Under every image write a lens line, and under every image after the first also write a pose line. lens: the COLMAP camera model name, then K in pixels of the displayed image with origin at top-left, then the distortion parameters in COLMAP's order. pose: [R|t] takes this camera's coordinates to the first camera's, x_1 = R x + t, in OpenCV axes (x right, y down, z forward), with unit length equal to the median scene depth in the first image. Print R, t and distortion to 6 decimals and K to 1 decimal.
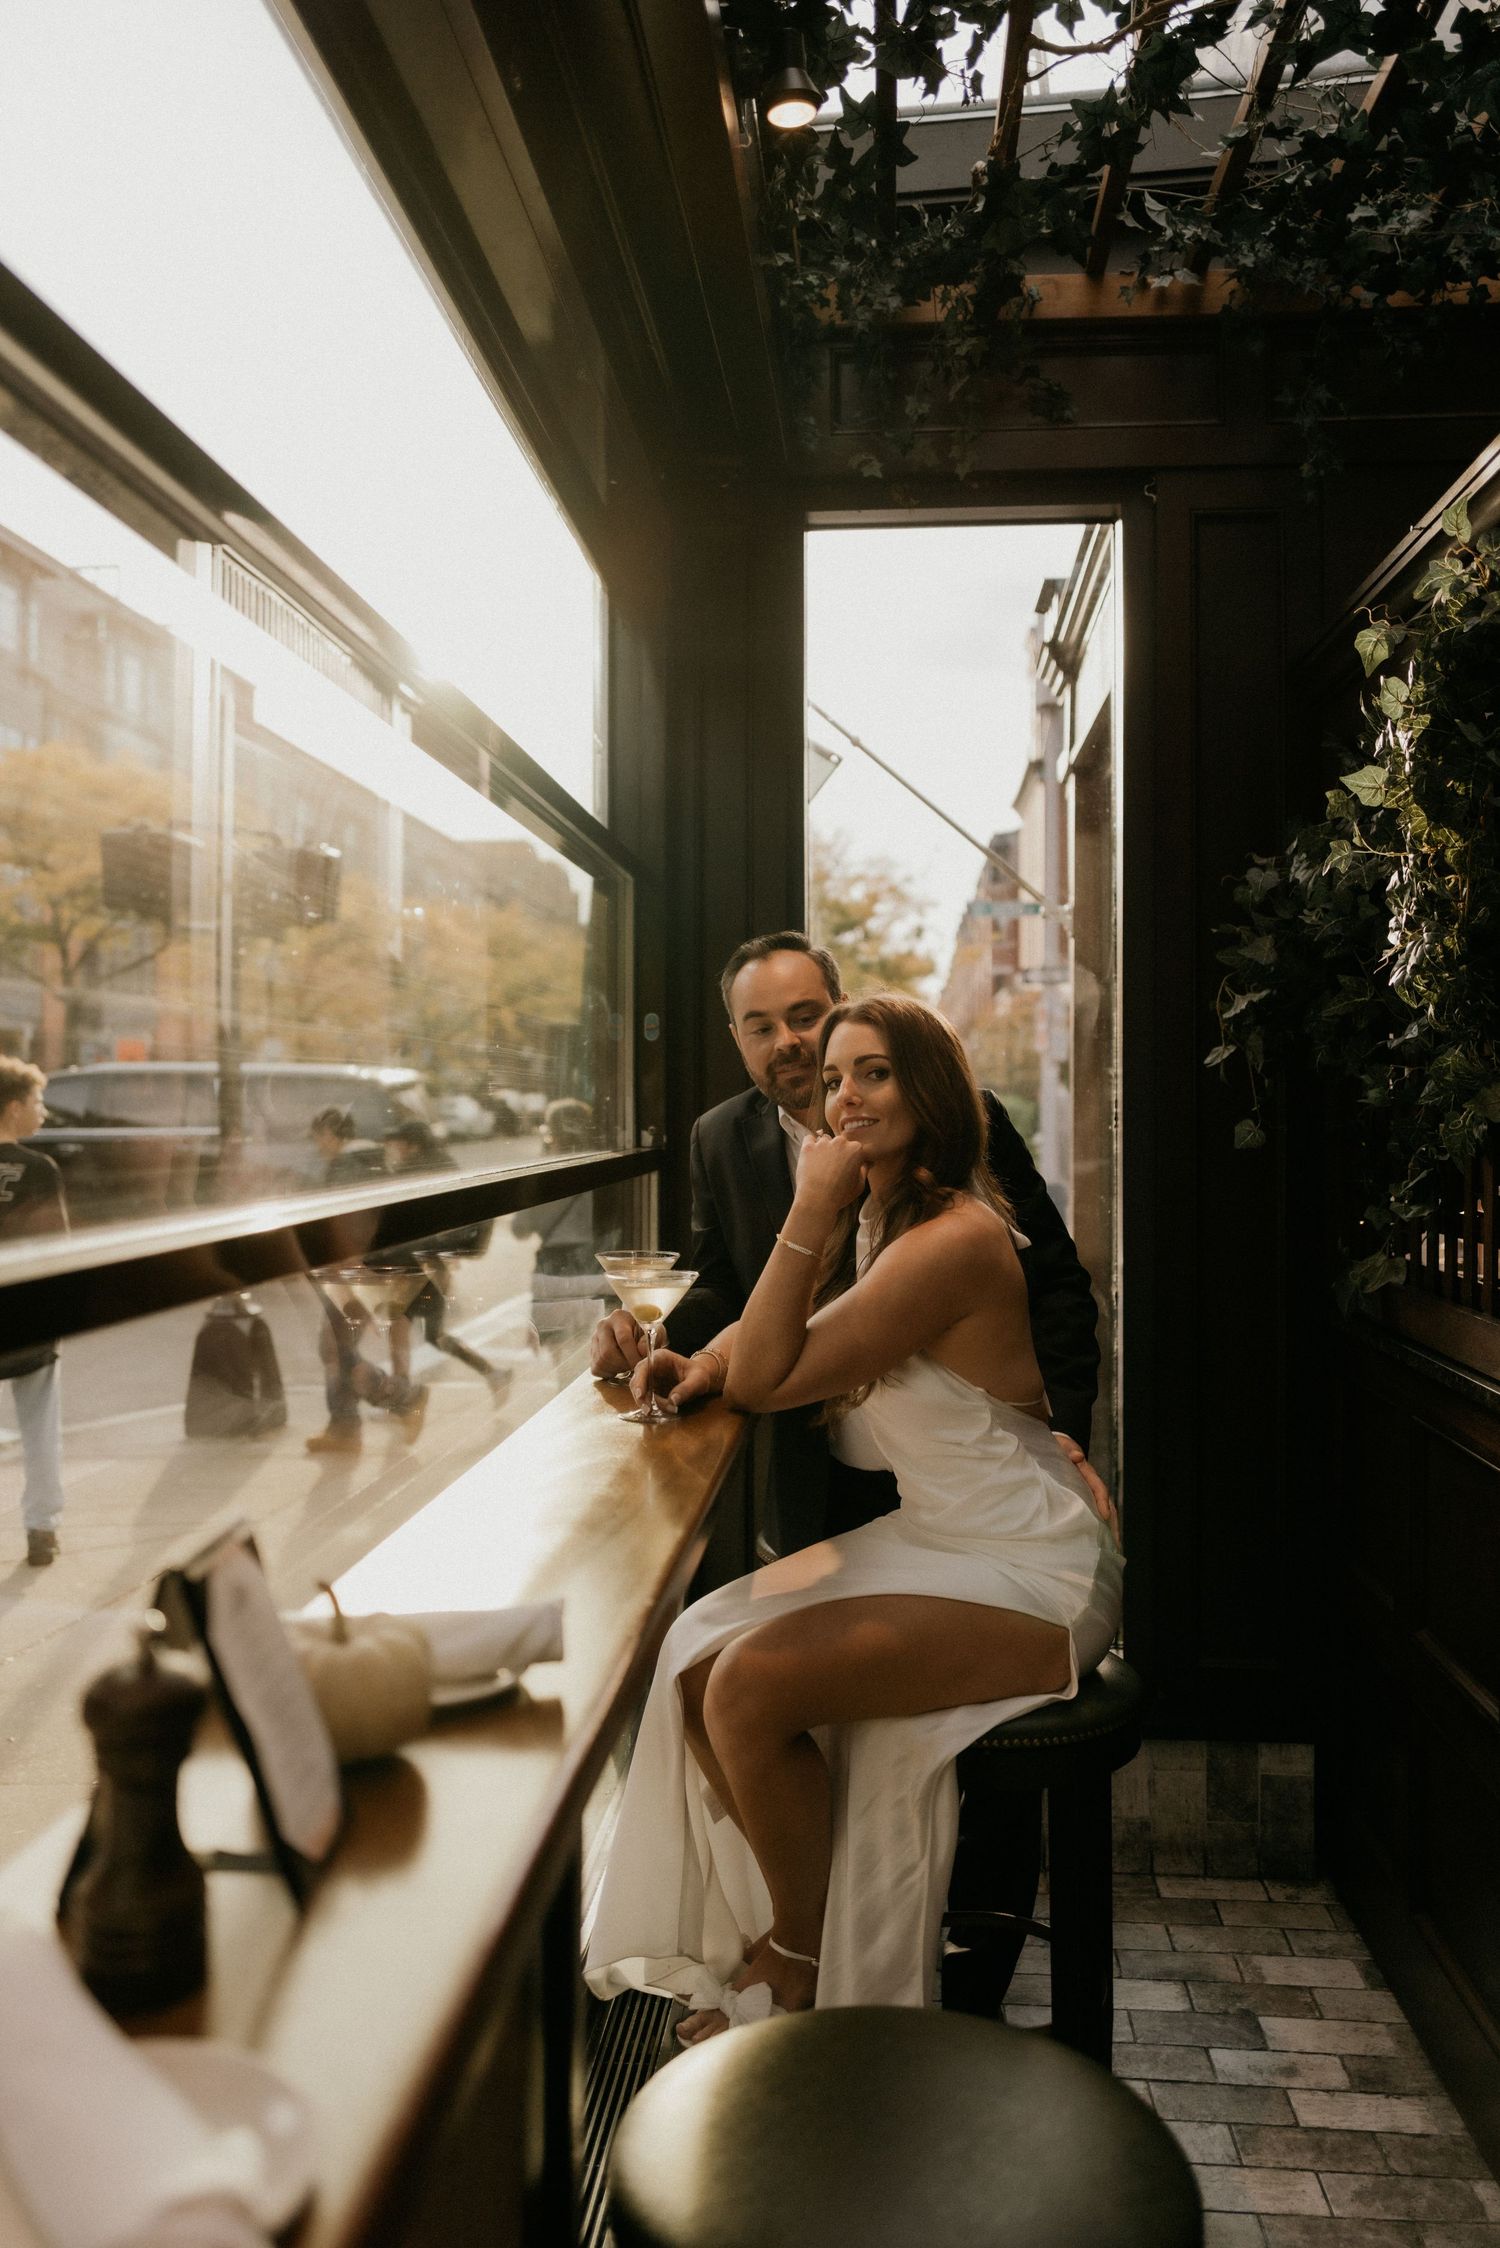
lens RADIAL K [[1770.1, 0, 740.9], [0, 1770.1, 1046.8], [0, 0, 1]] dist [-0.018113, 0.002950]
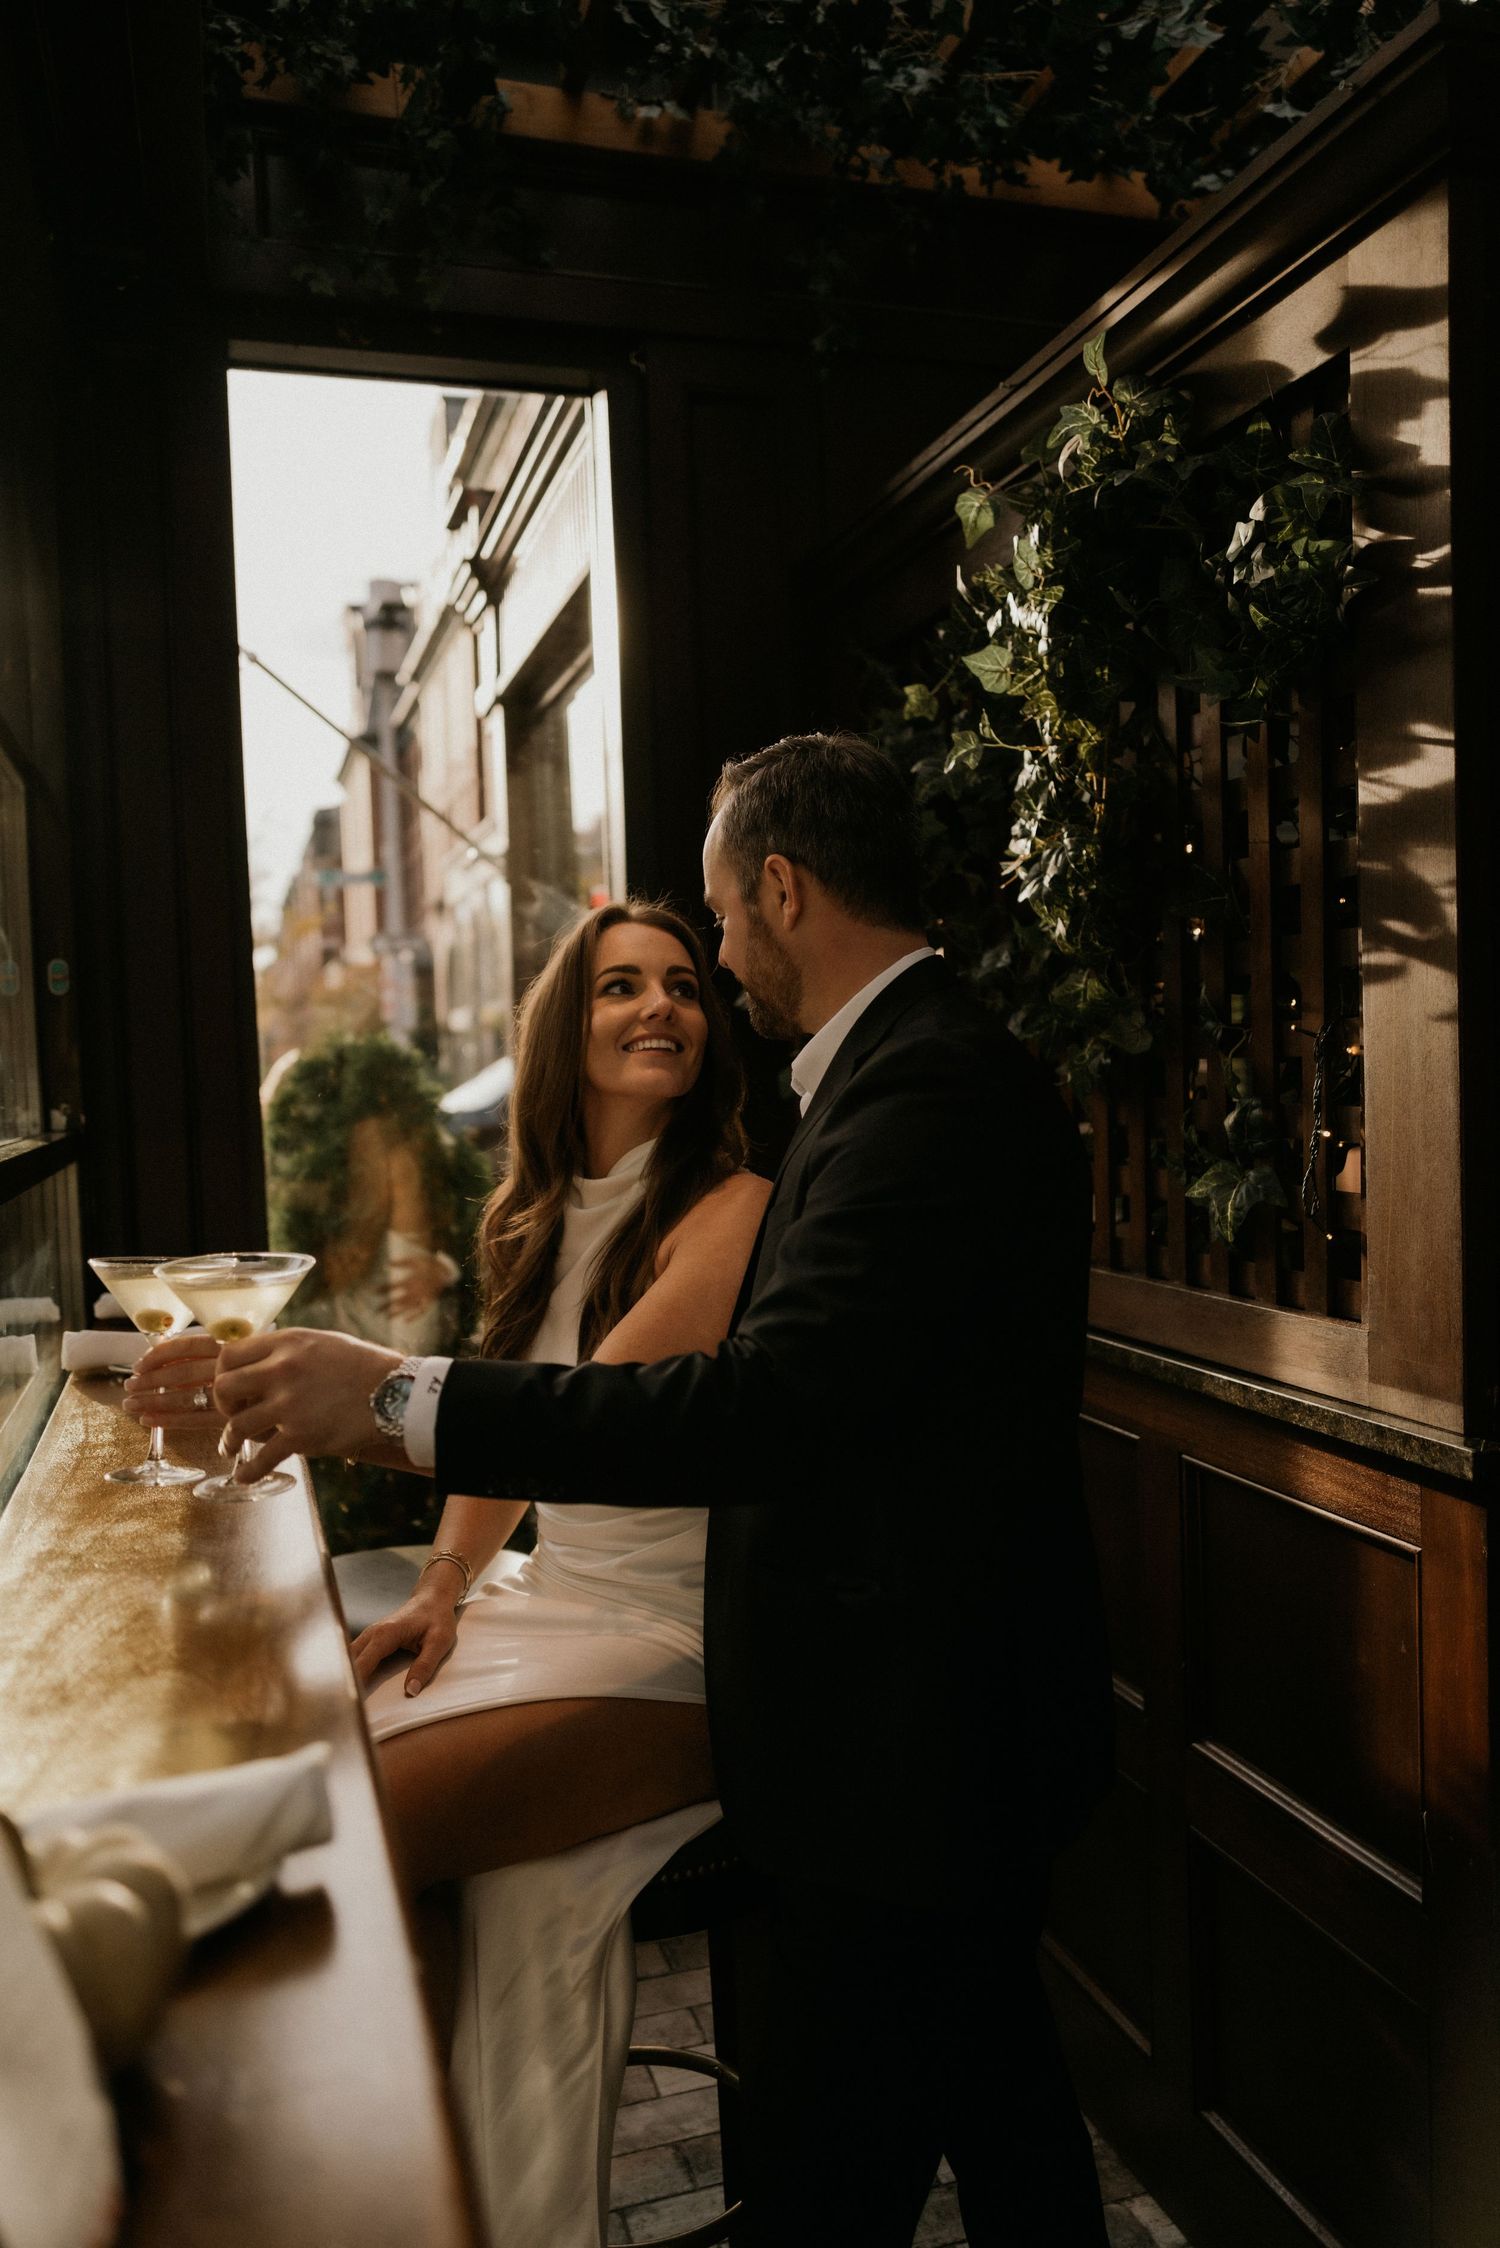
lens RADIAL K [[1716.8, 0, 757.1], [0, 1716.8, 1109.5], [0, 0, 1]] dist [-0.061368, 0.086916]
pose [[0.925651, -0.044462, 0.375757, -0.051904], [0.023858, 0.997954, 0.059312, 0.010192], [-0.377625, -0.045937, 0.924818, 0.189660]]
